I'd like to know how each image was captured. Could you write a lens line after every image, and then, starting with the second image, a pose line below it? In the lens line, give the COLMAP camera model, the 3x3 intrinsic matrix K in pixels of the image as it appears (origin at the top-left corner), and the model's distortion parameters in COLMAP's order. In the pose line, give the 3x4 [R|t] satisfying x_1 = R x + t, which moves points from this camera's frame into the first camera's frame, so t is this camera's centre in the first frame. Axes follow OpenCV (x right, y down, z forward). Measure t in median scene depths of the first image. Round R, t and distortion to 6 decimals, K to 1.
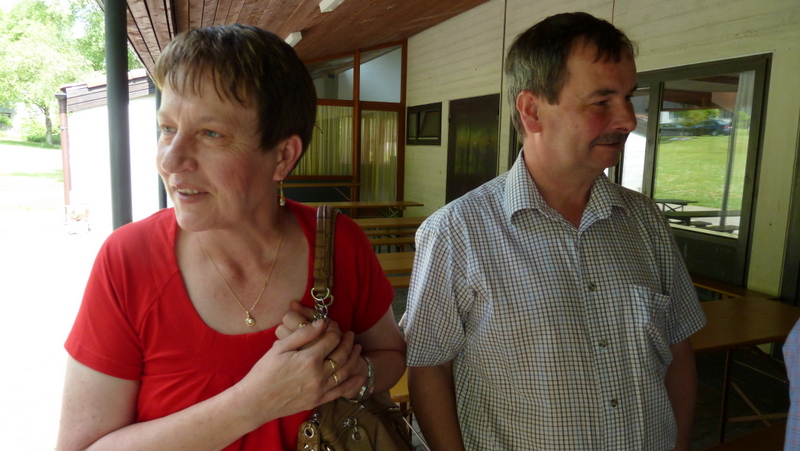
lens RADIAL K [[582.5, 0, 403.7], [0, 582.5, 226.3], [0, 0, 1]] dist [-0.081604, 0.025369]
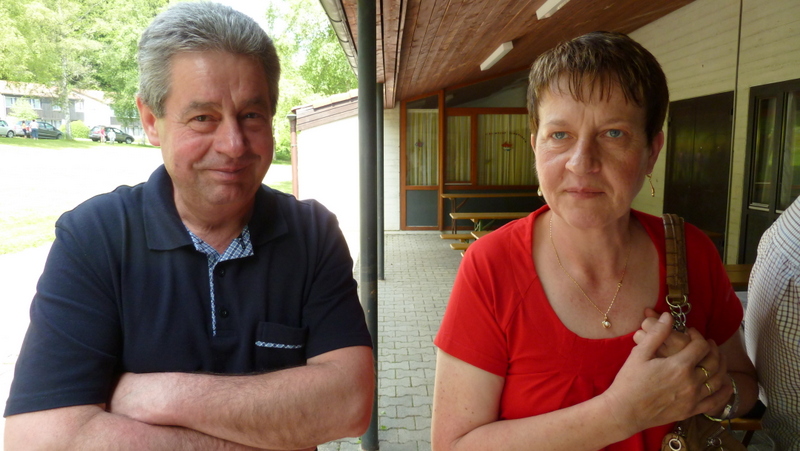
lens RADIAL K [[582.5, 0, 399.6], [0, 582.5, 223.5], [0, 0, 1]] dist [-0.081604, 0.025369]
pose [[0.941316, 0.001090, -0.337524, -0.267452], [-0.007971, 0.999788, -0.019001, 0.007780], [0.337432, 0.020577, 0.941125, -0.065871]]
